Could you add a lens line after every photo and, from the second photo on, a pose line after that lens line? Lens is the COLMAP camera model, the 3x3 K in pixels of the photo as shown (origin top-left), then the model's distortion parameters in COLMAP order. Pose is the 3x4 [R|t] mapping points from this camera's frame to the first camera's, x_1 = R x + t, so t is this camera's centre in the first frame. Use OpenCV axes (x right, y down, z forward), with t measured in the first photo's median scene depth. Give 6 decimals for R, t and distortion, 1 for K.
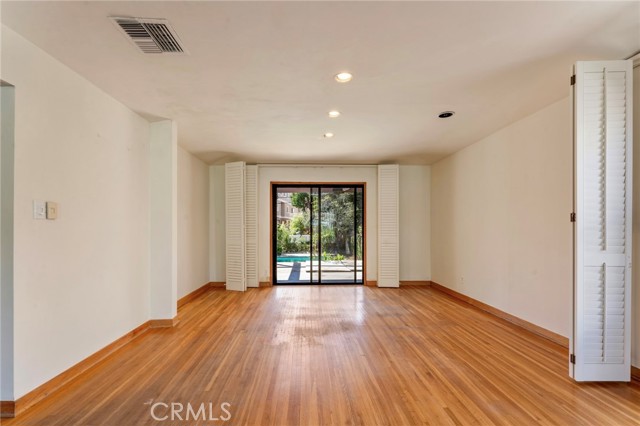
lens RADIAL K [[277.2, 0, 316.9], [0, 277.2, 228.0], [0, 0, 1]] dist [-0.003208, 0.001099]
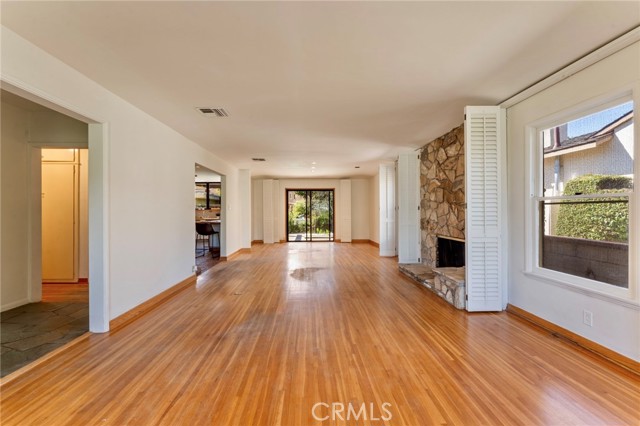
lens RADIAL K [[272.7, 0, 318.5], [0, 272.7, 211.2], [0, 0, 1]] dist [-0.004190, 0.000395]
pose [[0.999992, -0.003525, -0.001853, 0.099291], [0.003515, 0.999982, -0.004957, 0.004157], [0.001870, 0.004951, 0.999986, -1.325390]]
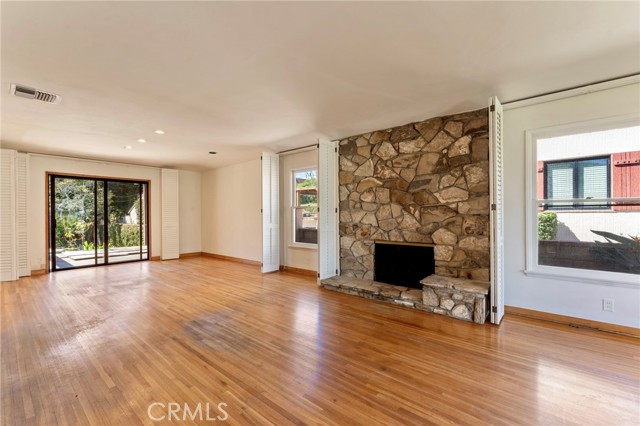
lens RADIAL K [[272.7, 0, 319.9], [0, 272.7, 212.6], [0, 0, 1]] dist [-0.004190, 0.000395]
pose [[0.675310, 0.000917, 0.737534, -0.331908], [0.007849, 0.999934, -0.008430, 0.002695], [-0.737493, 0.011482, 0.675258, -0.632469]]
